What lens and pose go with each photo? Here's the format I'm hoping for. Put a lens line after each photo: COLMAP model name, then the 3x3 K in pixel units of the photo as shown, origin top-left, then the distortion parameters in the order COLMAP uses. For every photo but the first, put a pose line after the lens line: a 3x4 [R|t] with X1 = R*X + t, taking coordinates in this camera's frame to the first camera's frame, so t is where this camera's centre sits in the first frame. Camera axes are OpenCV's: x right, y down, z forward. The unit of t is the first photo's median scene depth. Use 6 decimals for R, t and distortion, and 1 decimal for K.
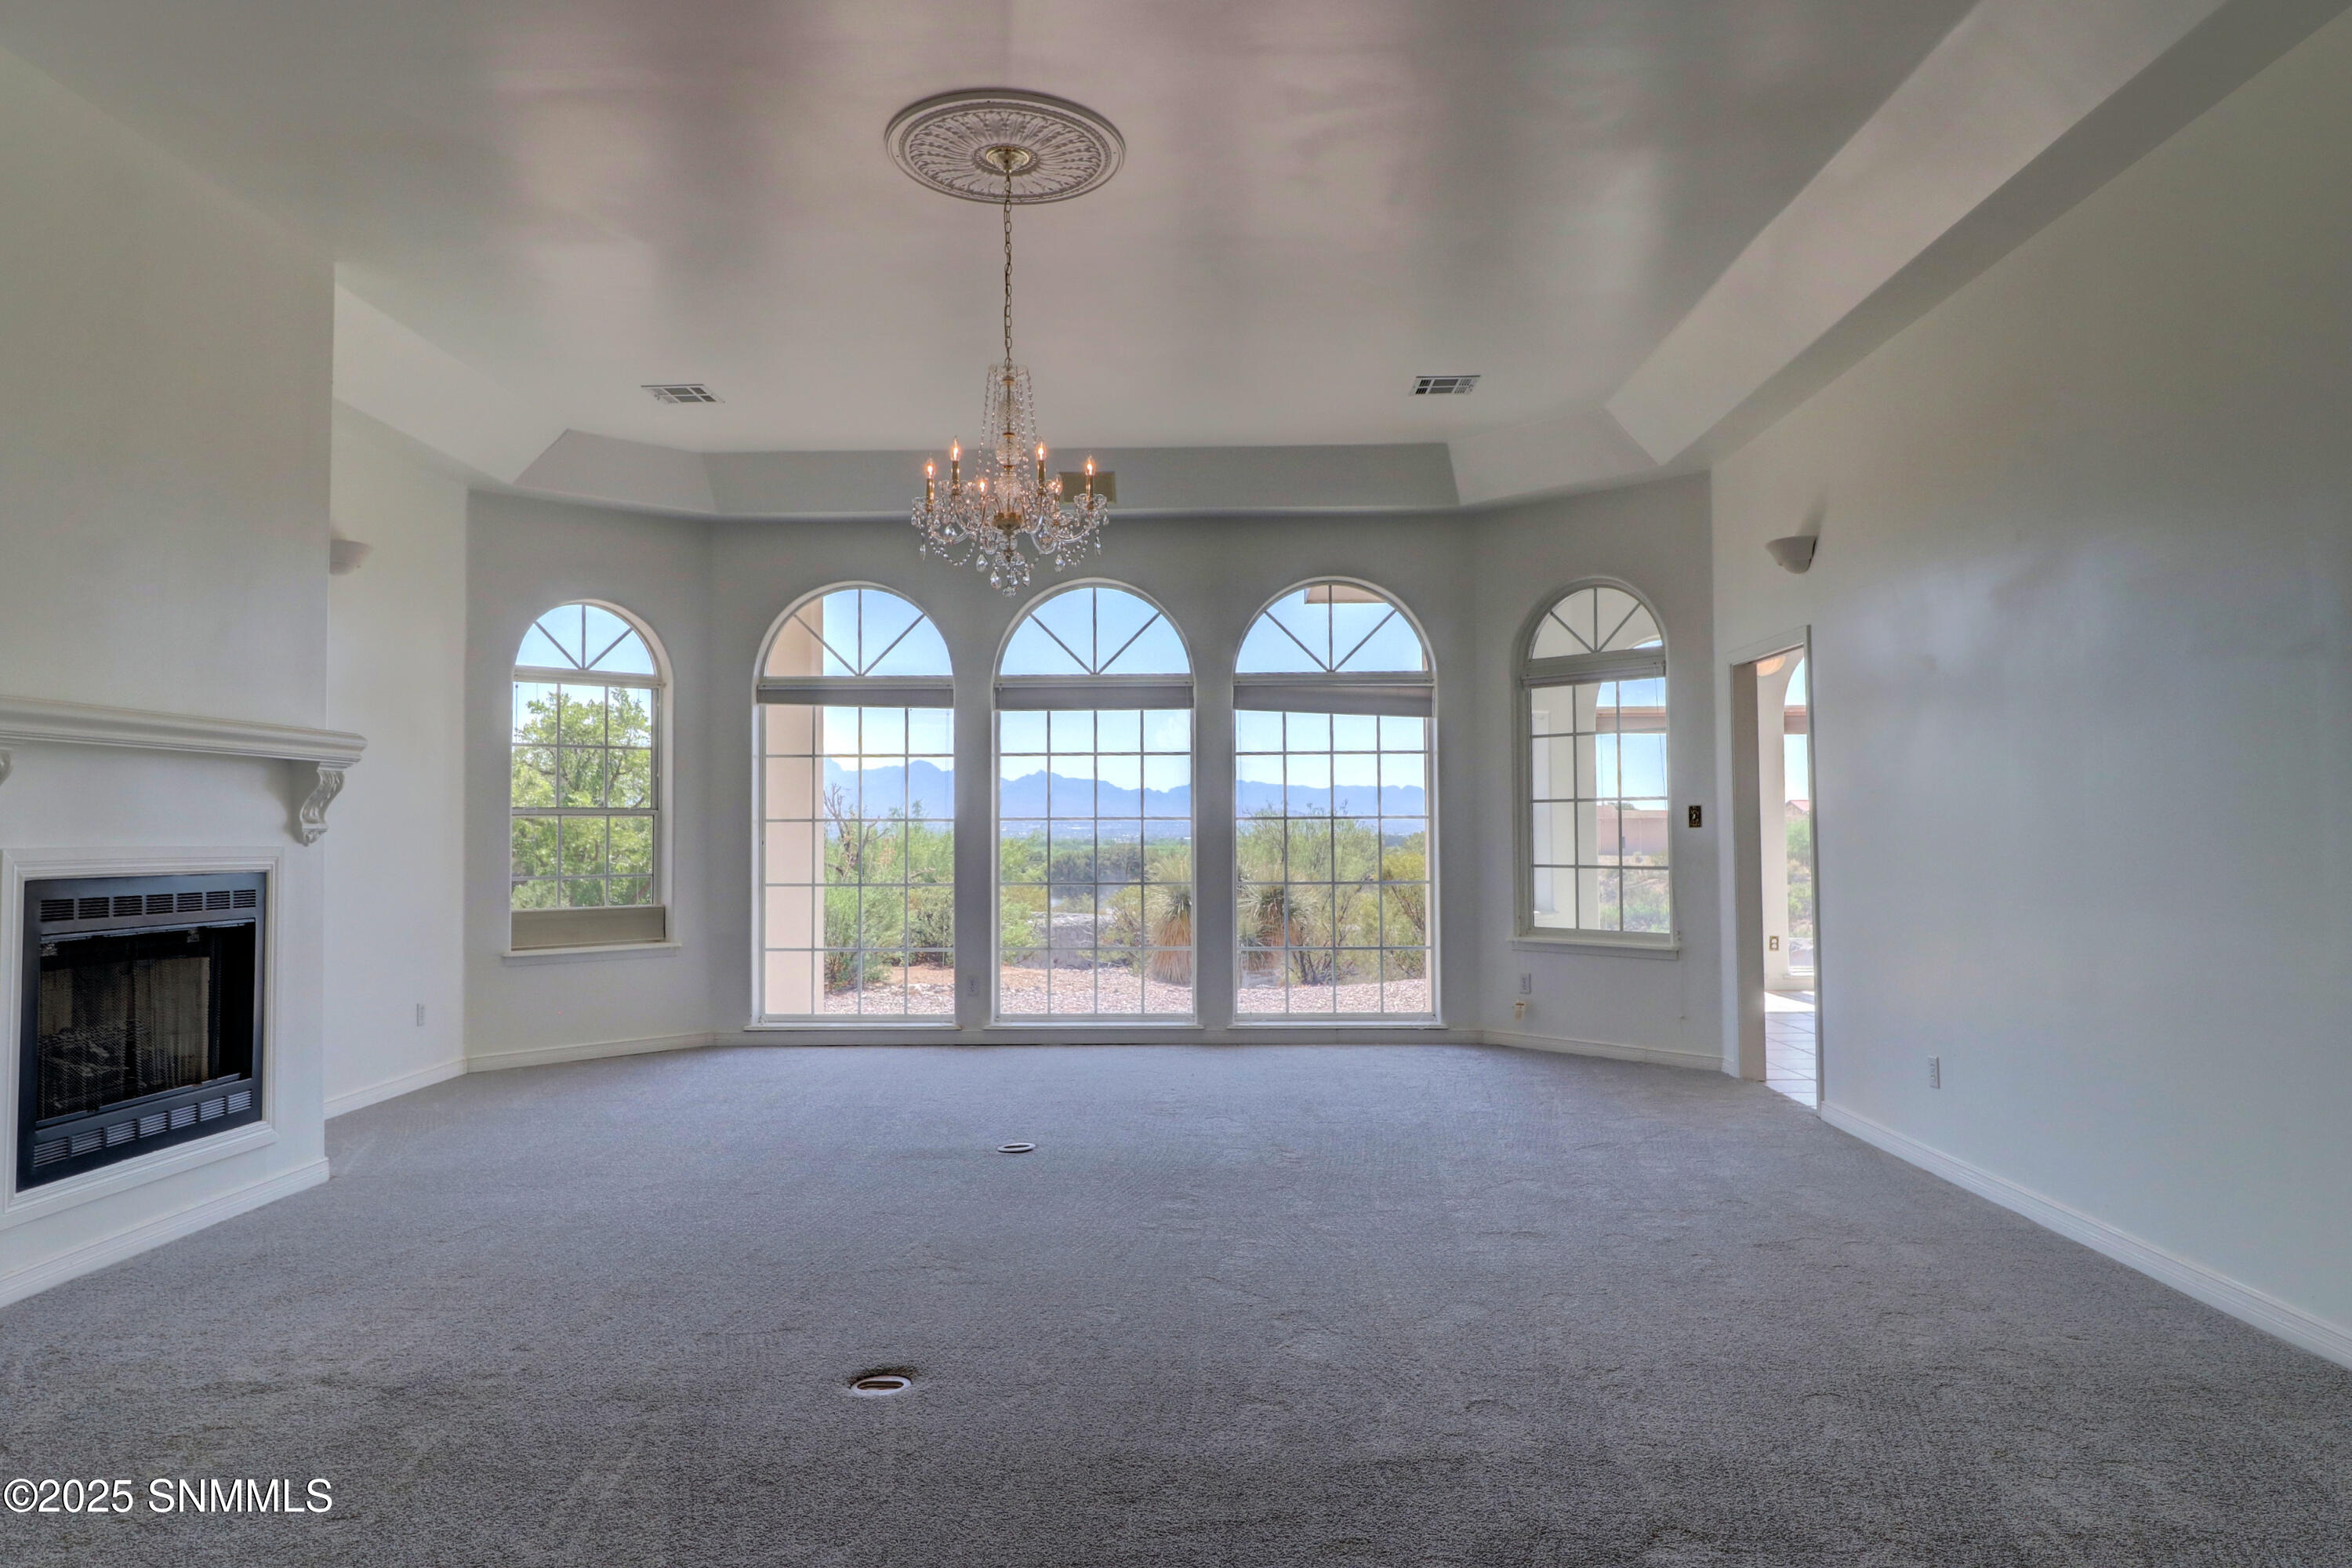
lens RADIAL K [[1421.1, 0, 1242.0], [0, 1421.1, 781.1], [0, 0, 1]] dist [0.006921, -0.010862]
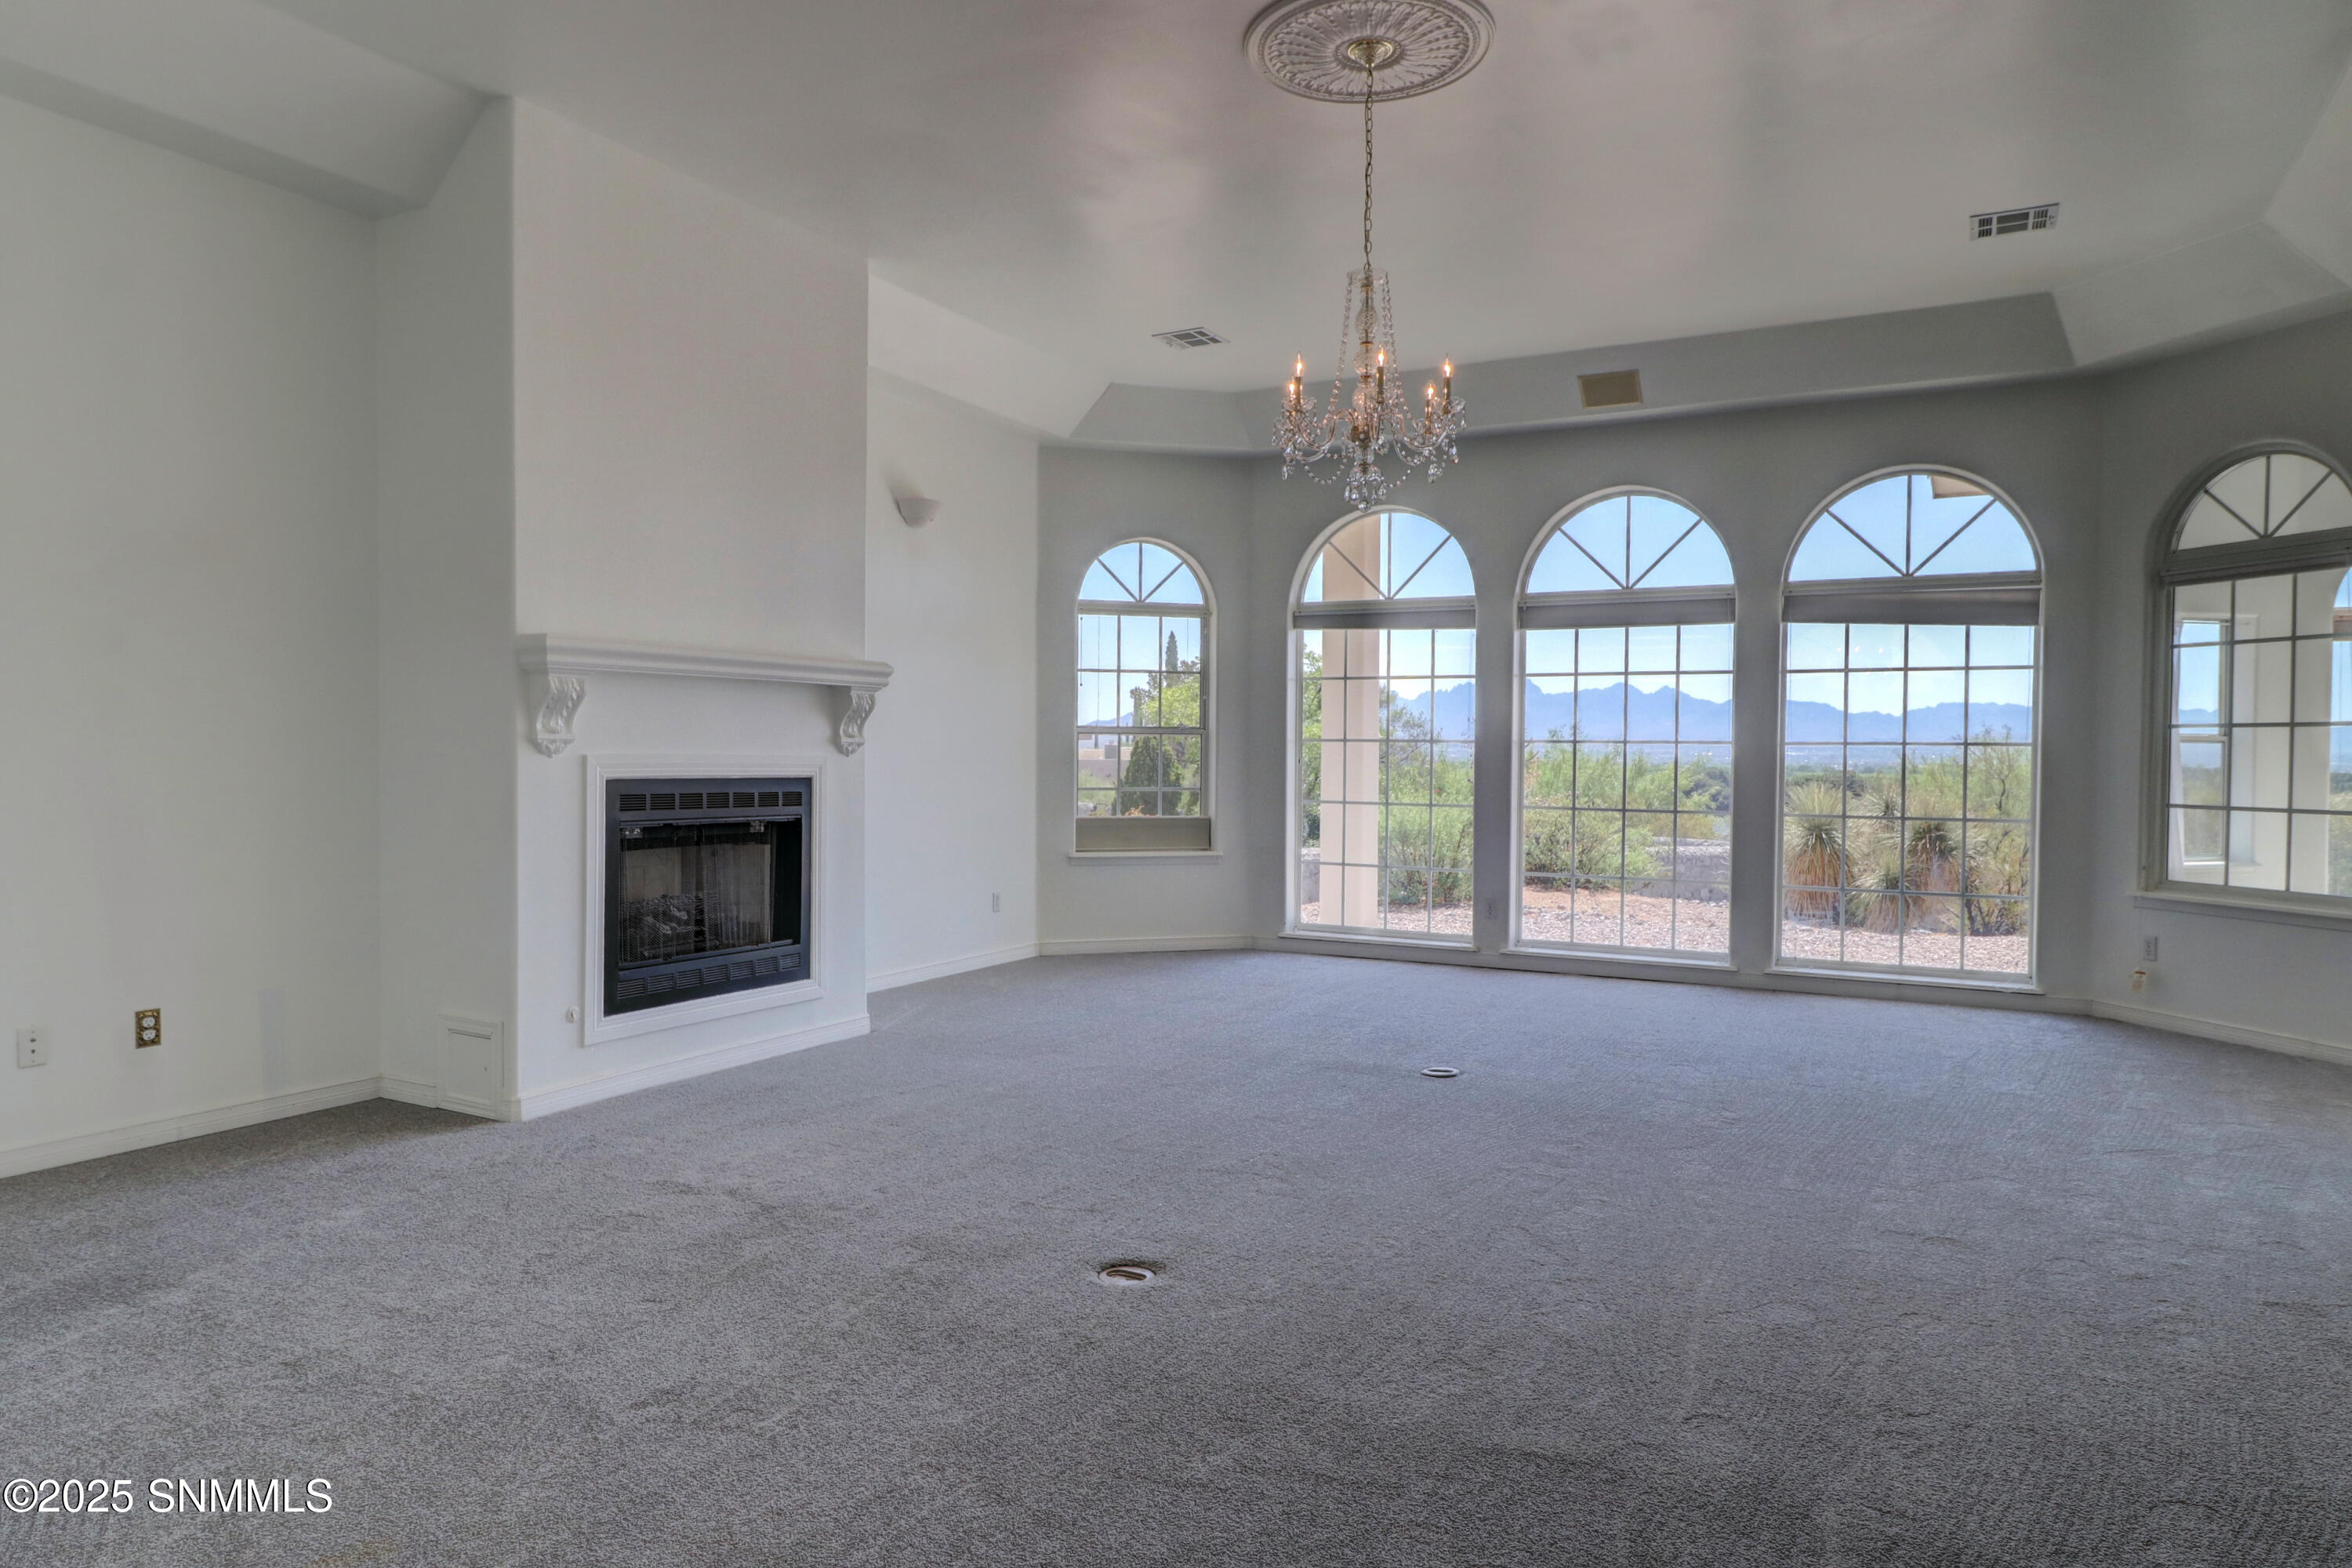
lens RADIAL K [[1421.1, 0, 1242.0], [0, 1421.1, 781.1], [0, 0, 1]] dist [0.006921, -0.010862]
pose [[0.896890, 0.023127, -0.441649, 0.110641], [0.000988, 0.998524, 0.054295, 0.000916], [0.442253, -0.049133, 0.895544, 0.044616]]
